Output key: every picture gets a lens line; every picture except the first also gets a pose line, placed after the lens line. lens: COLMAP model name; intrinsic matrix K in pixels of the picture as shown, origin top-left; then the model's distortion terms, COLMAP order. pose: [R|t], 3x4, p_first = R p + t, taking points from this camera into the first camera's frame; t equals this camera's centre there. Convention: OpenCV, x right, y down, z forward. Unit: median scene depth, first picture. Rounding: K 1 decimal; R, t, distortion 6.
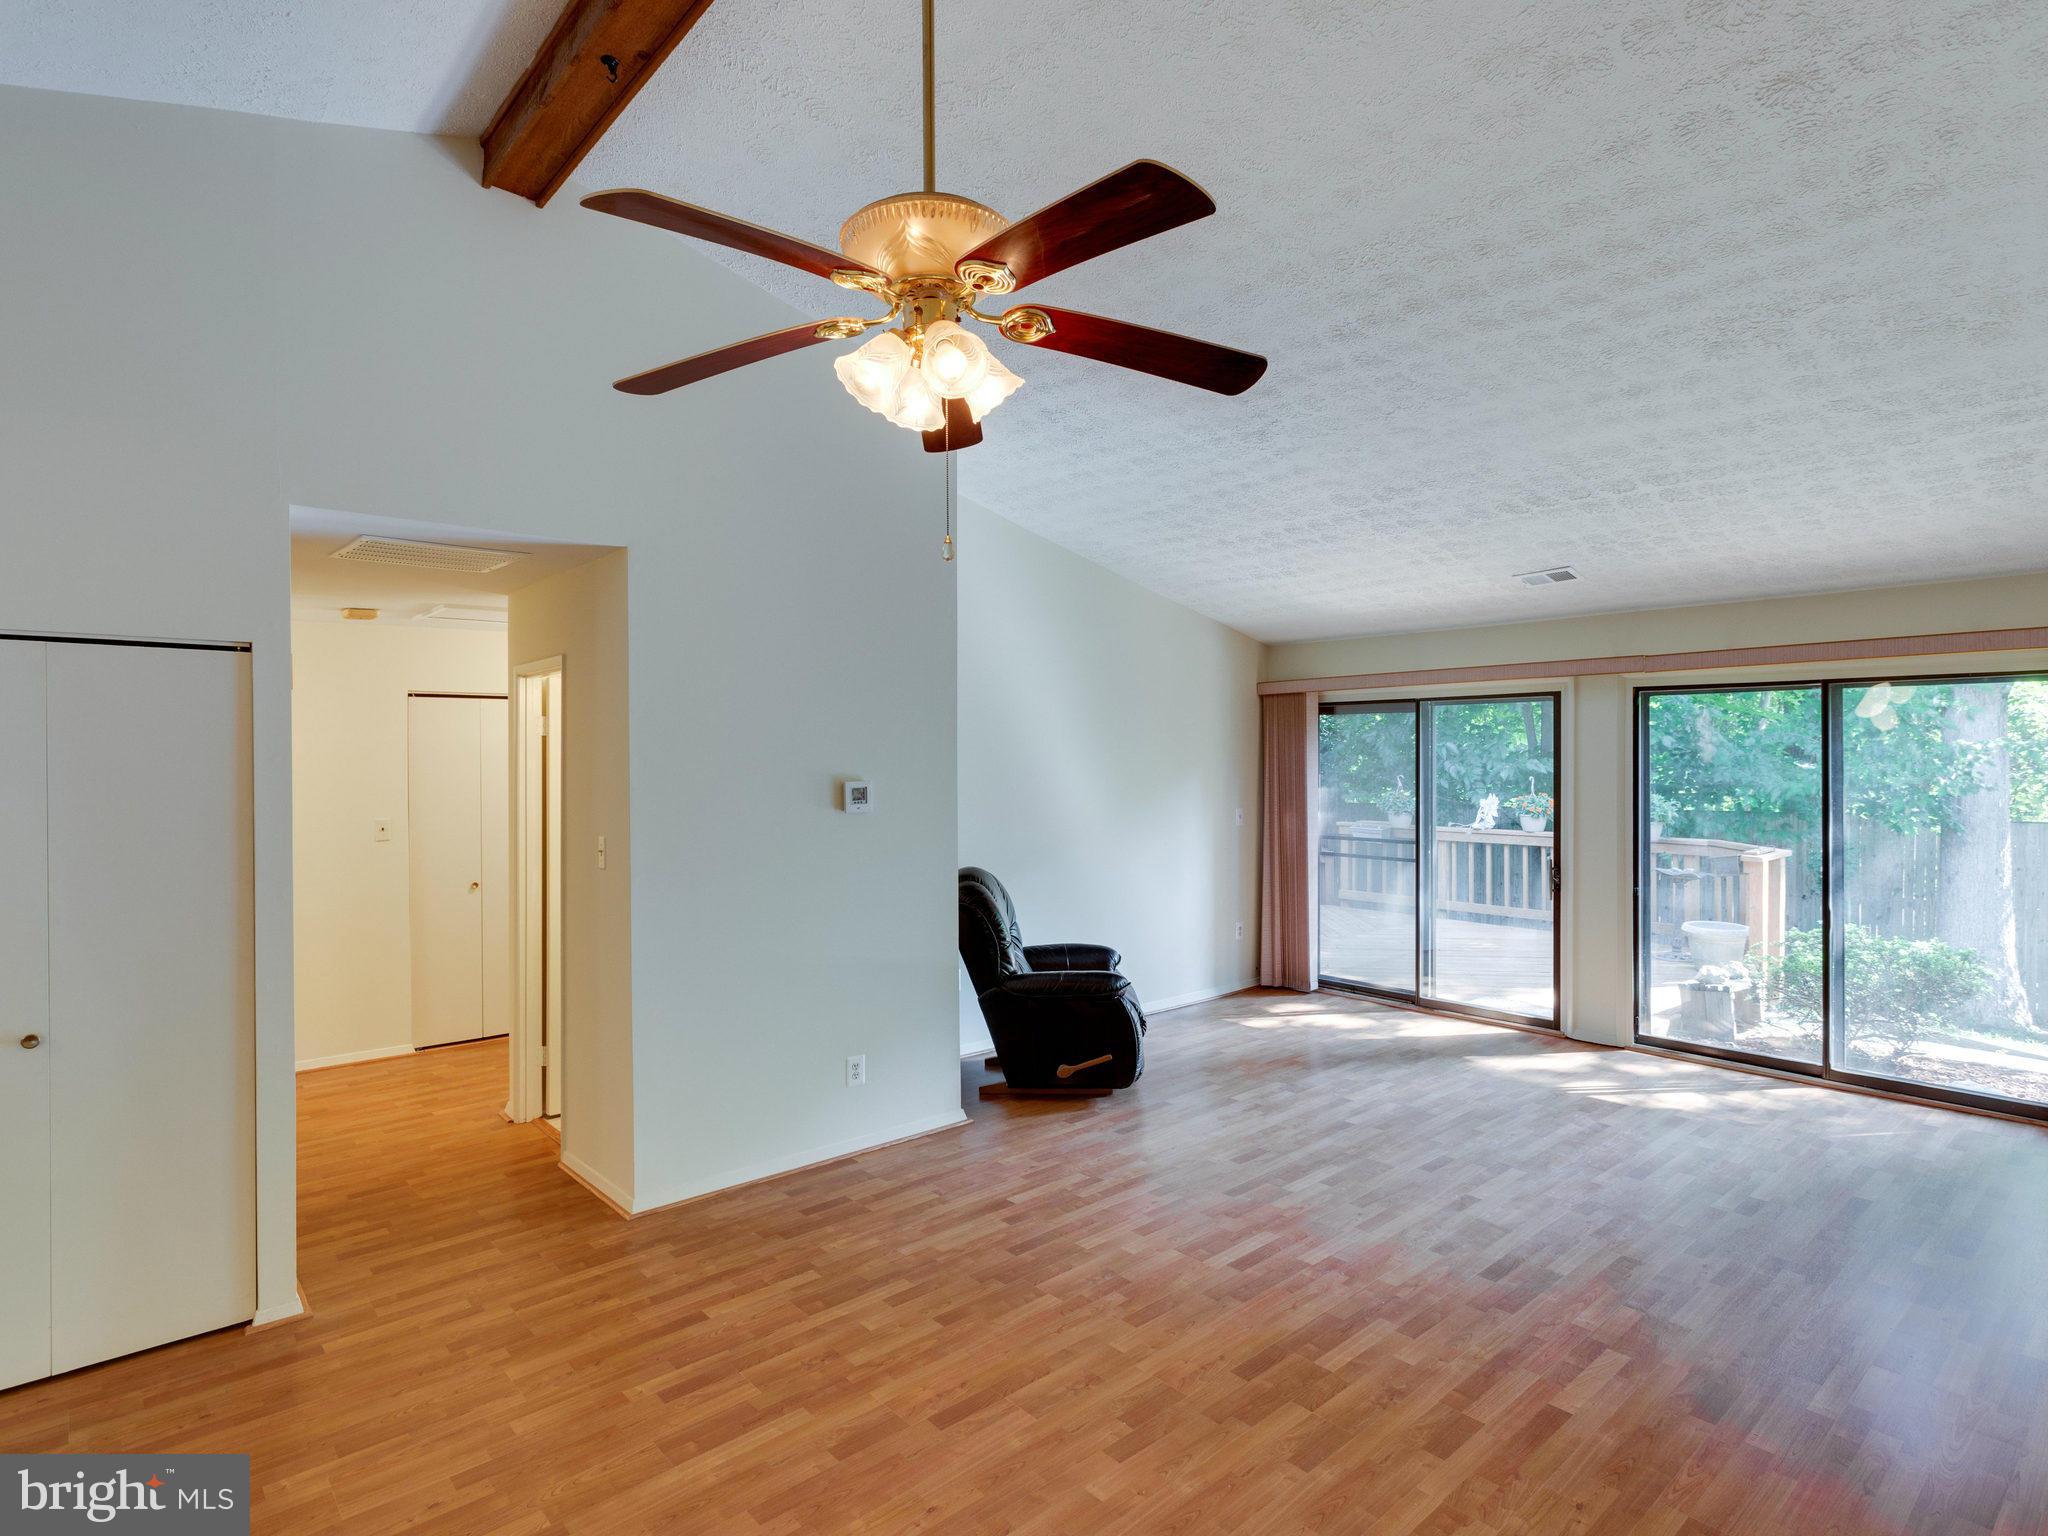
lens RADIAL K [[1099.2, 0, 1017.8], [0, 1099.2, 756.4], [0, 0, 1]] dist [0.005355, -0.000941]
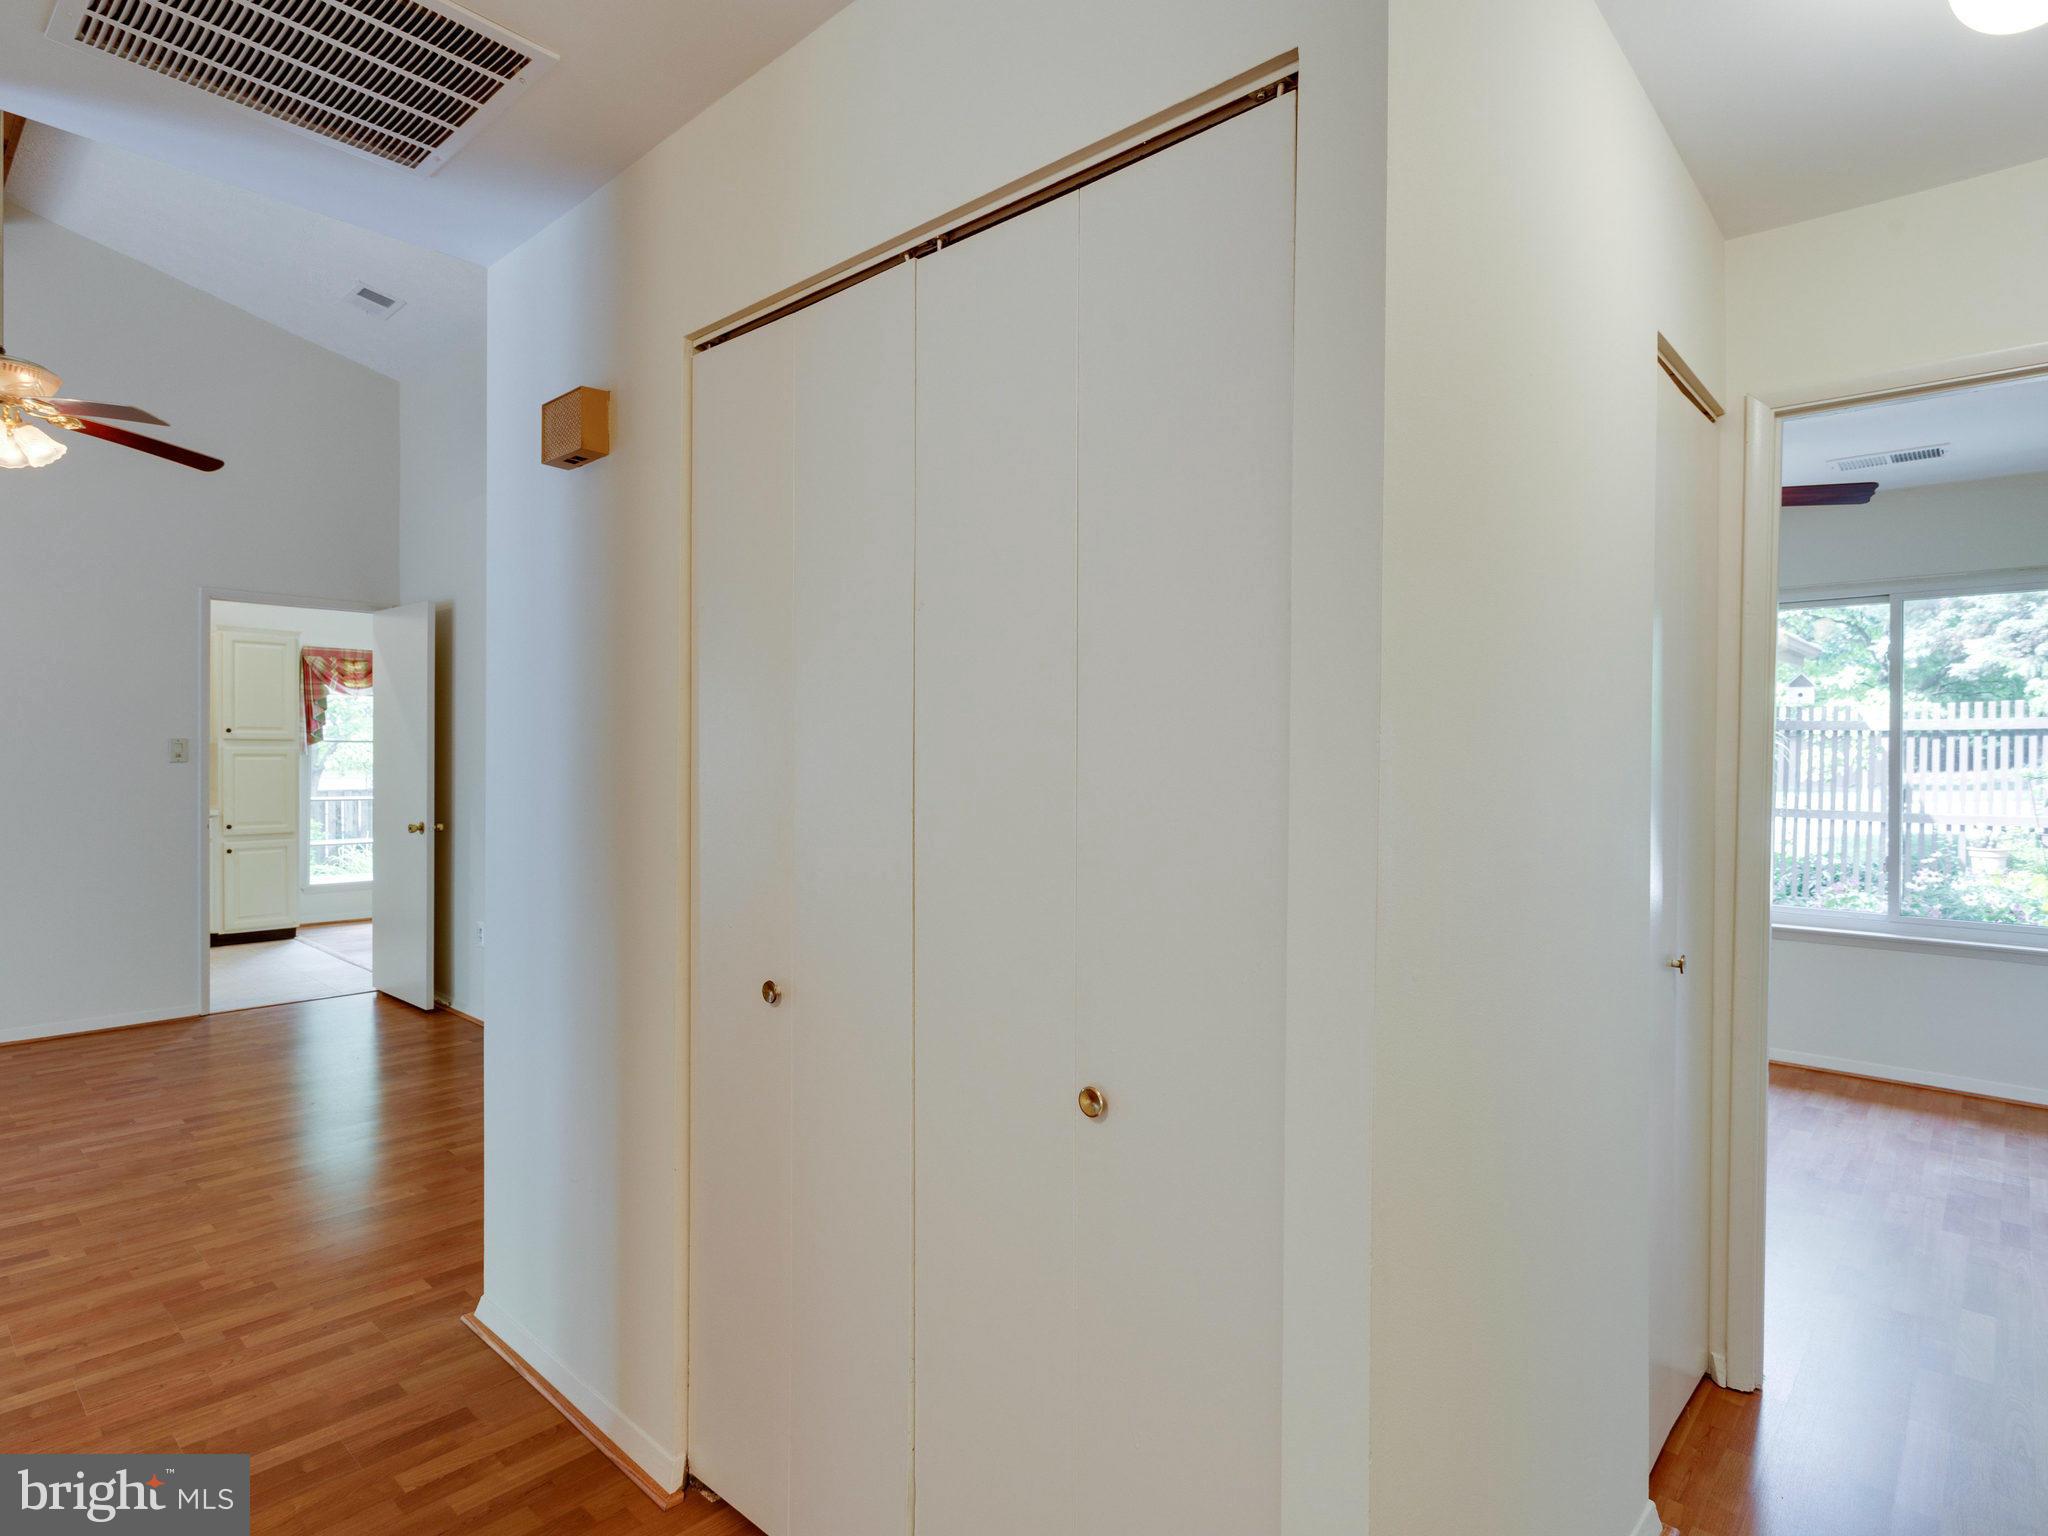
lens RADIAL K [[1099.2, 0, 1026.1], [0, 1099.2, 773.4], [0, 0, 1]] dist [0.005355, -0.000941]
pose [[-0.993266, 0.004215, -0.115780, -0.922789], [0.002386, 0.999870, 0.015934, 0.111703], [0.115832, 0.015550, -0.993147, 1.766404]]
